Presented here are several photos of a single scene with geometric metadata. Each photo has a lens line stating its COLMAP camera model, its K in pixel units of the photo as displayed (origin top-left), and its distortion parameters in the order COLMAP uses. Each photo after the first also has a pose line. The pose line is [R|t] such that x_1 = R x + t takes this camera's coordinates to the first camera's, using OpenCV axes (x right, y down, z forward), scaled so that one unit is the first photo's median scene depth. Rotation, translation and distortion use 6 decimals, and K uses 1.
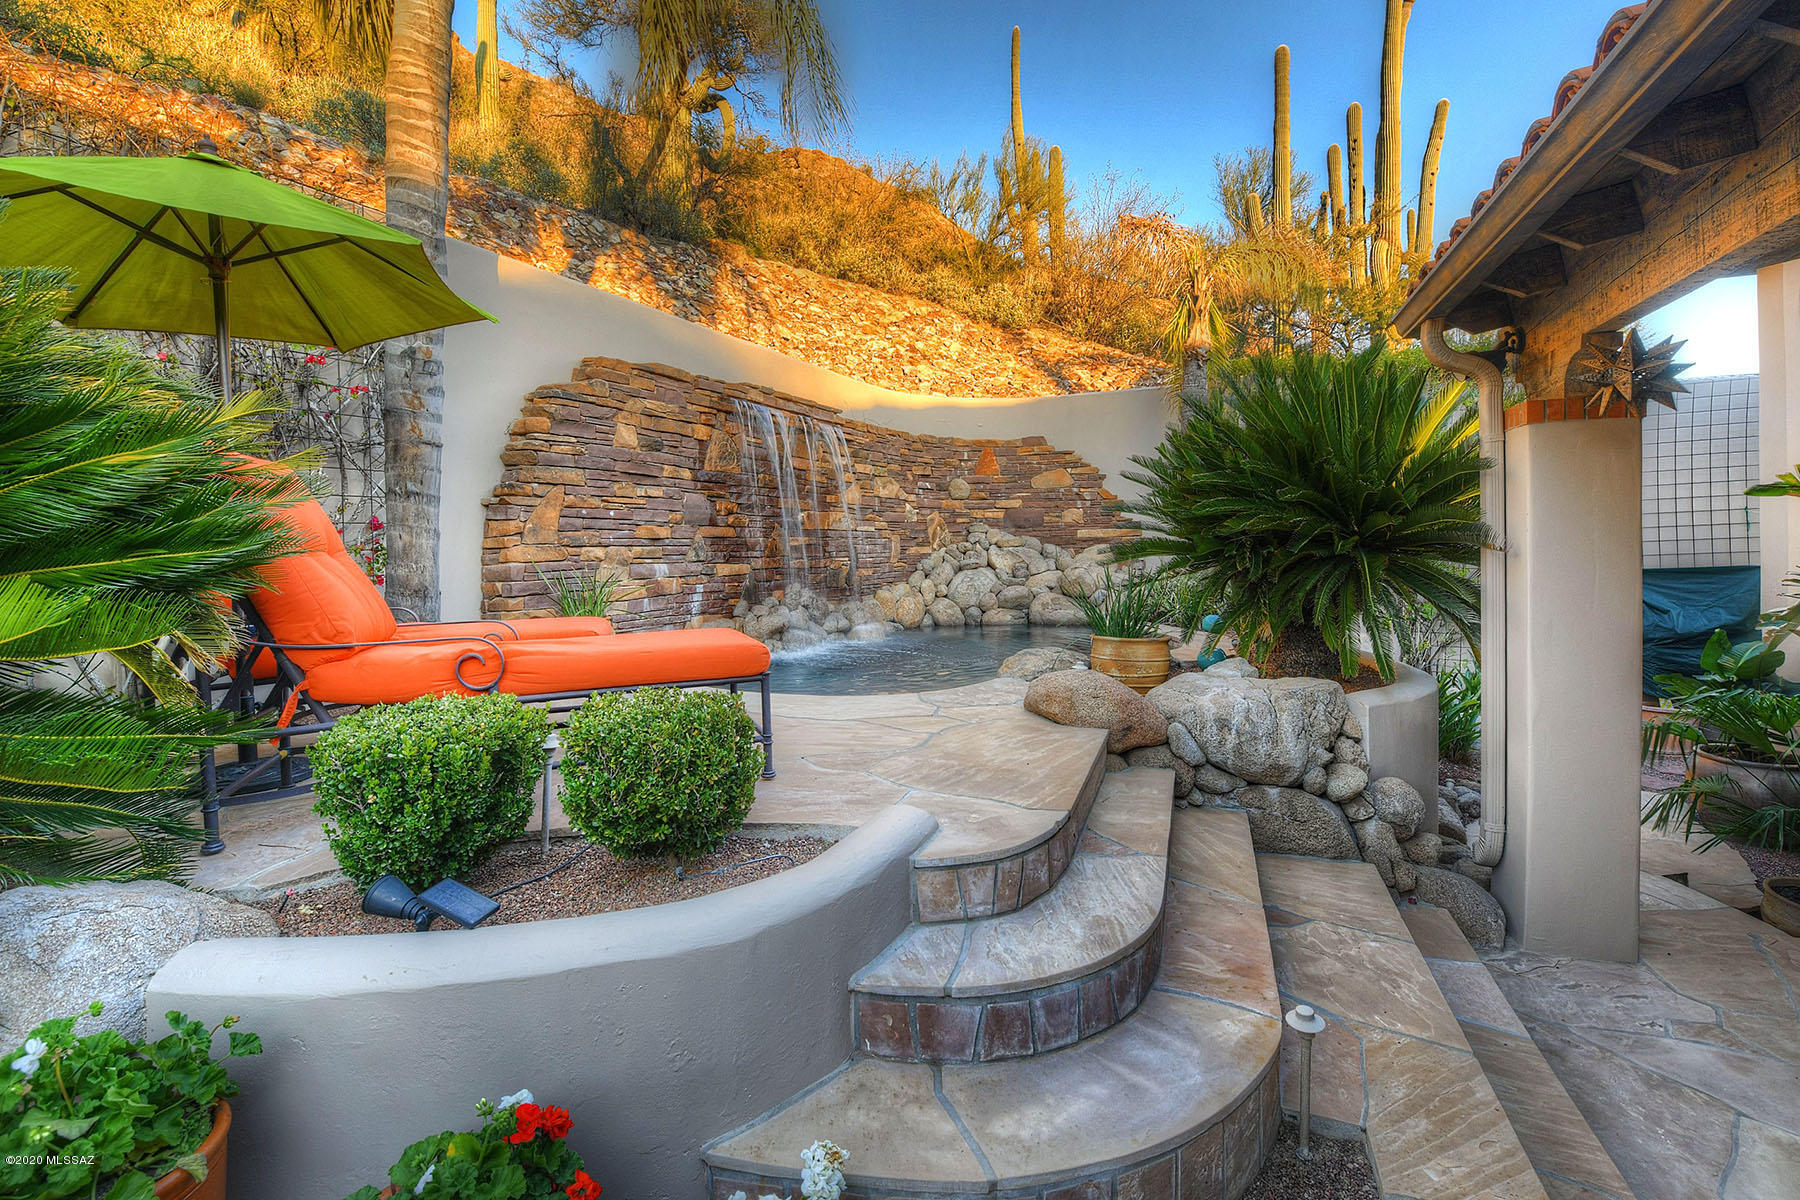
lens RADIAL K [[715.7, 0, 901.0], [0, 715.7, 517.5], [0, 0, 1]] dist [-0.012868, -0.000436]
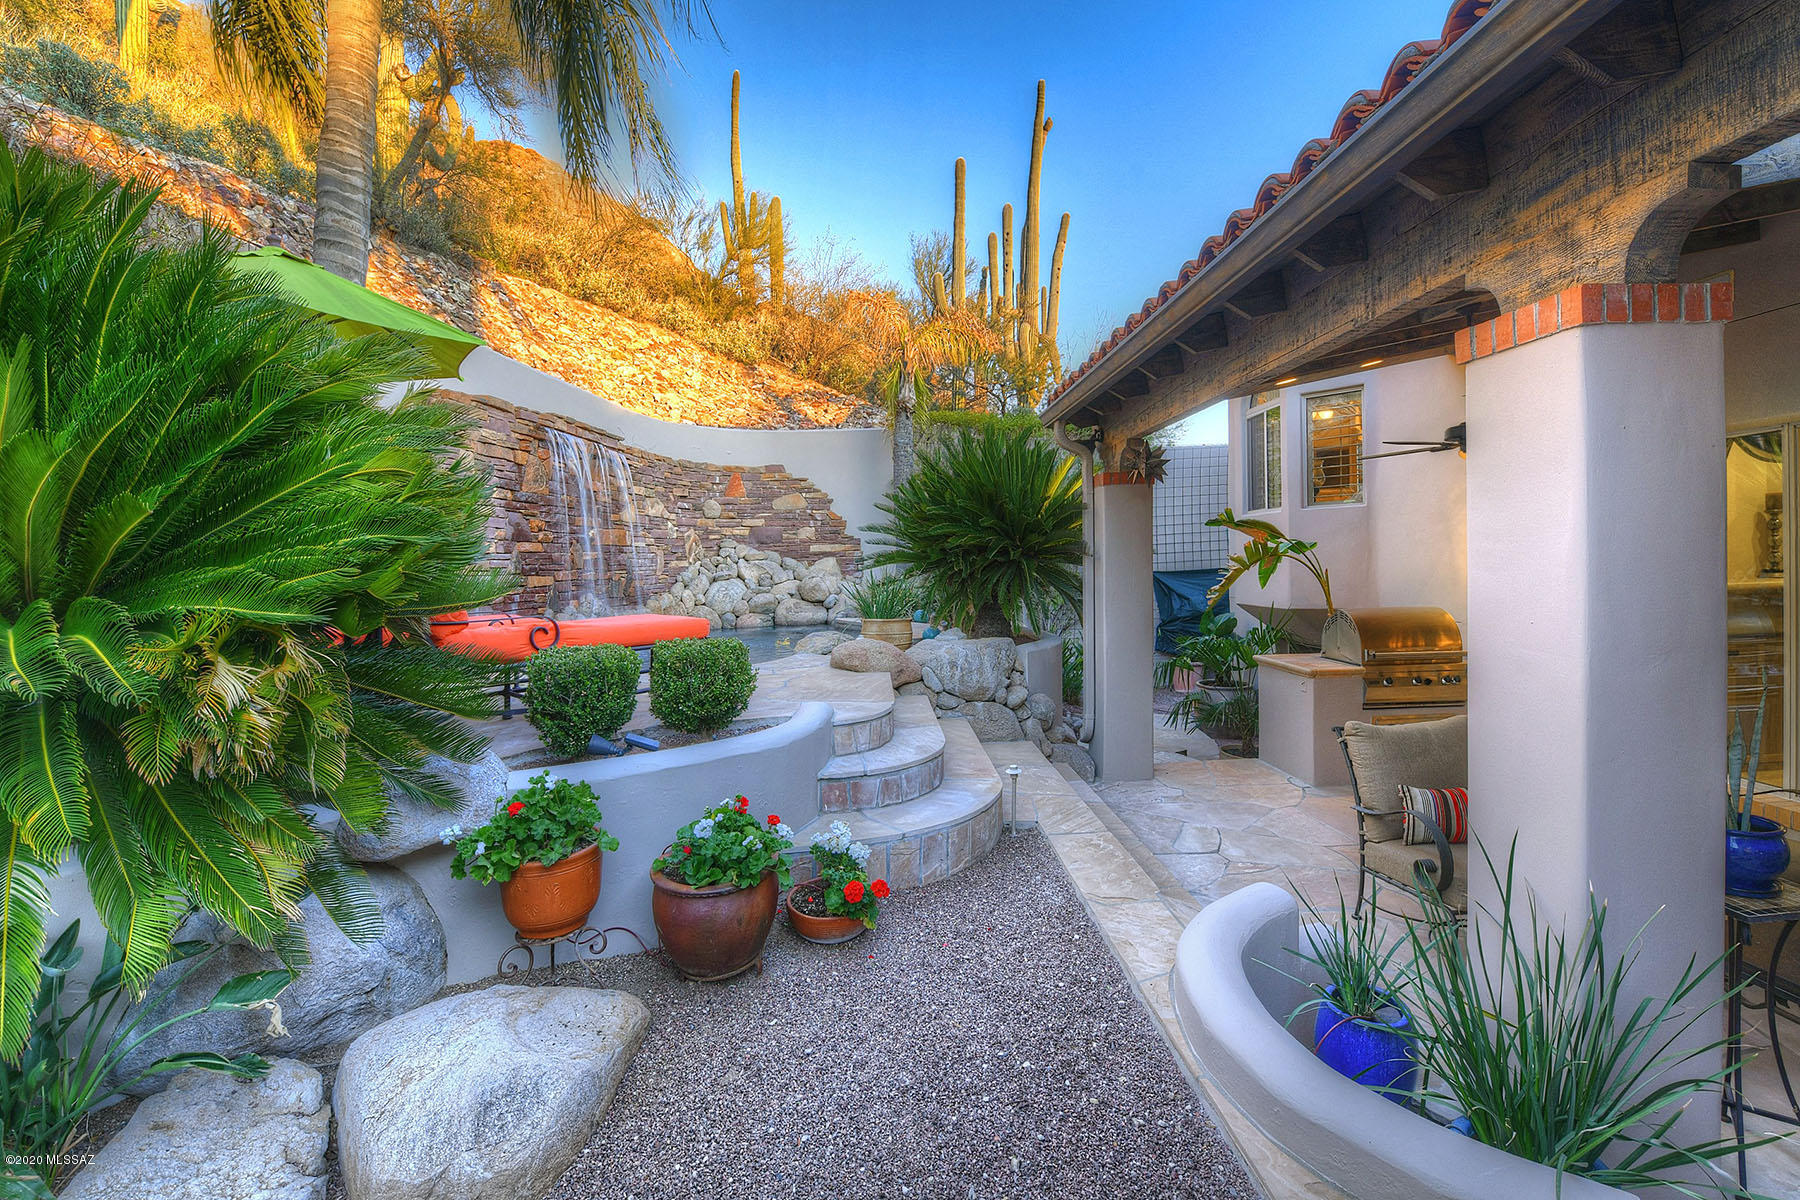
lens RADIAL K [[772.7, 0, 902.3], [0, 772.7, 510.3], [0, 0, 1]] dist [-0.001637, -0.000302]
pose [[0.902703, 0.018323, 0.429874, -0.182710], [-0.005723, 0.999516, -0.030584, -0.002669], [-0.430227, 0.025148, 0.902371, -0.239571]]
